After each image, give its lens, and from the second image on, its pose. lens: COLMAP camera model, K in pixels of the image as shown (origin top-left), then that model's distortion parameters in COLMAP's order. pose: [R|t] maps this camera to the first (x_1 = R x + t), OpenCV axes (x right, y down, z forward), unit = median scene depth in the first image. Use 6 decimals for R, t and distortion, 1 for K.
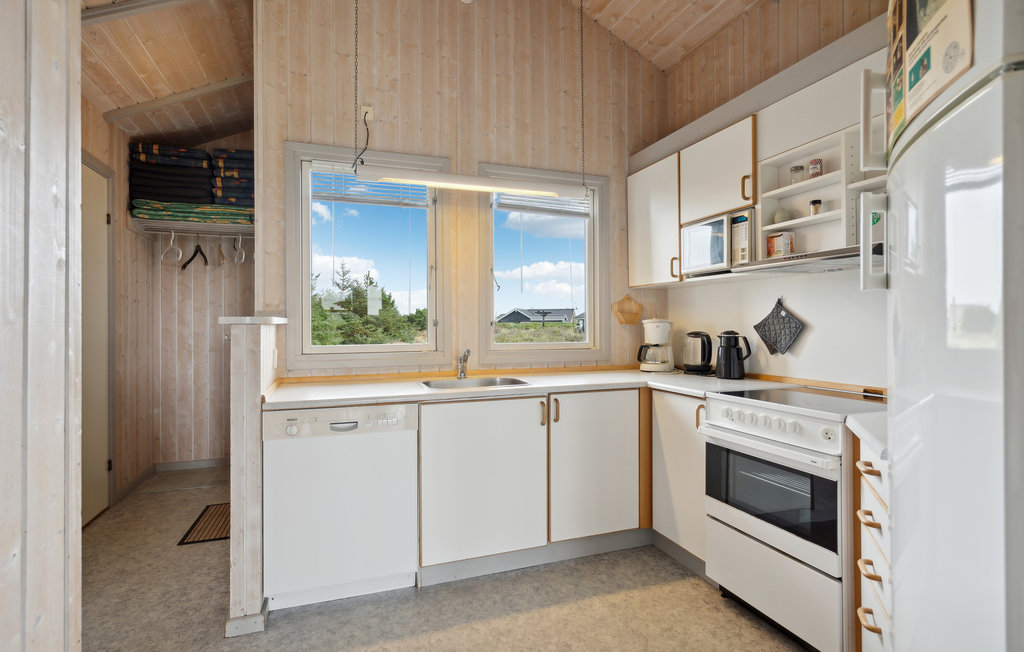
lens RADIAL K [[492.1, 0, 512.0], [0, 492.1, 326.0], [0, 0, 1]] dist [0.001348, 0.000484]
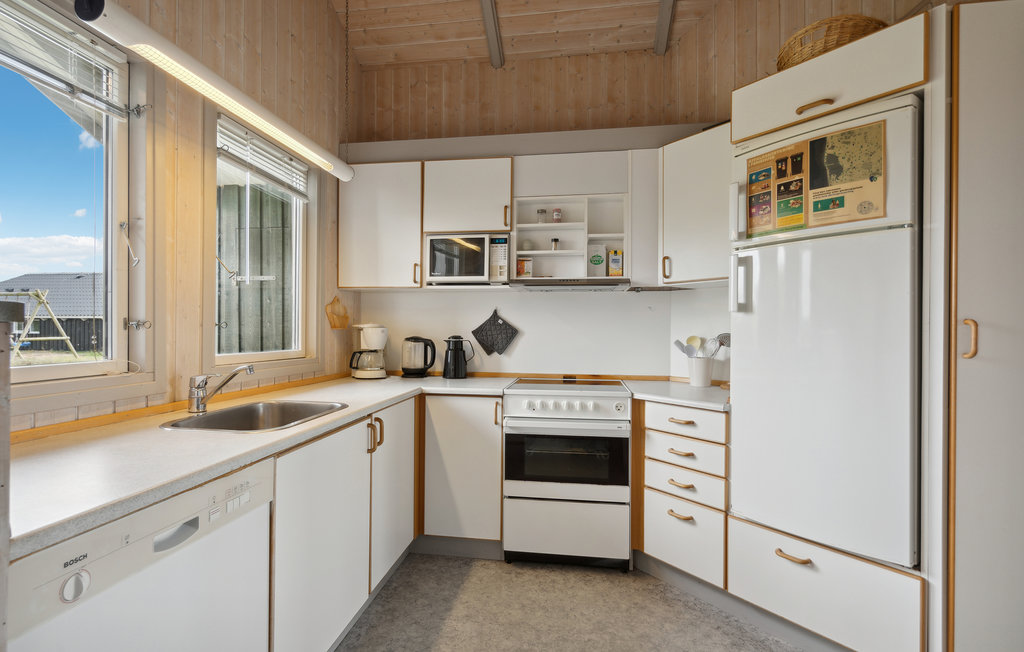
lens RADIAL K [[473.9, 0, 513.5], [0, 473.9, 332.2], [0, 0, 1]] dist [-0.008855, -0.000080]
pose [[0.483372, 0.002753, 0.875411, -0.491170], [-0.005931, 0.999982, 0.000130, 0.001259], [-0.875395, -0.005255, 0.483380, 0.403599]]
